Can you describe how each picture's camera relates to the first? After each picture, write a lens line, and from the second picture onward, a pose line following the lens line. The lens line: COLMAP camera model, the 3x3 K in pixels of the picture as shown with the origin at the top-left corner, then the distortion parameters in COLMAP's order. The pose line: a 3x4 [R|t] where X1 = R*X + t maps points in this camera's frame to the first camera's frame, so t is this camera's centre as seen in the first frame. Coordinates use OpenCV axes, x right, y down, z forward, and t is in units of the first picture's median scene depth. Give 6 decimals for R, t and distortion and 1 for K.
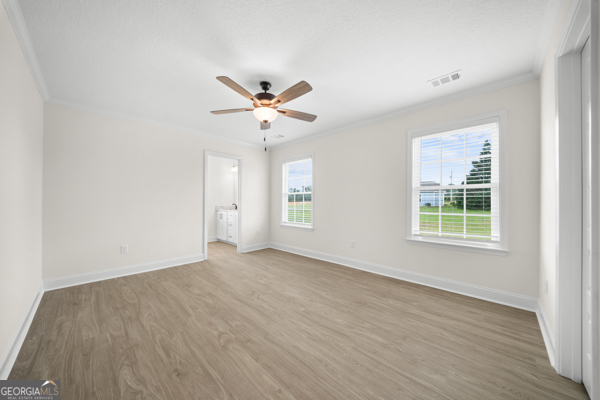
lens RADIAL K [[210.7, 0, 299.6], [0, 210.7, 201.6], [0, 0, 1]] dist [0.000130, -0.000036]
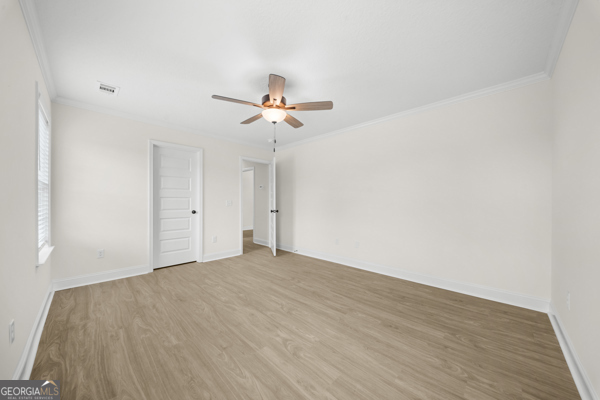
lens RADIAL K [[210.7, 0, 300.4], [0, 210.7, 202.0], [0, 0, 1]] dist [0.000130, -0.000036]
pose [[-0.999992, -0.001725, -0.003690, -0.281447], [-0.001694, 0.999964, -0.008262, 0.007689], [0.003705, -0.008256, -0.999959, 1.993108]]
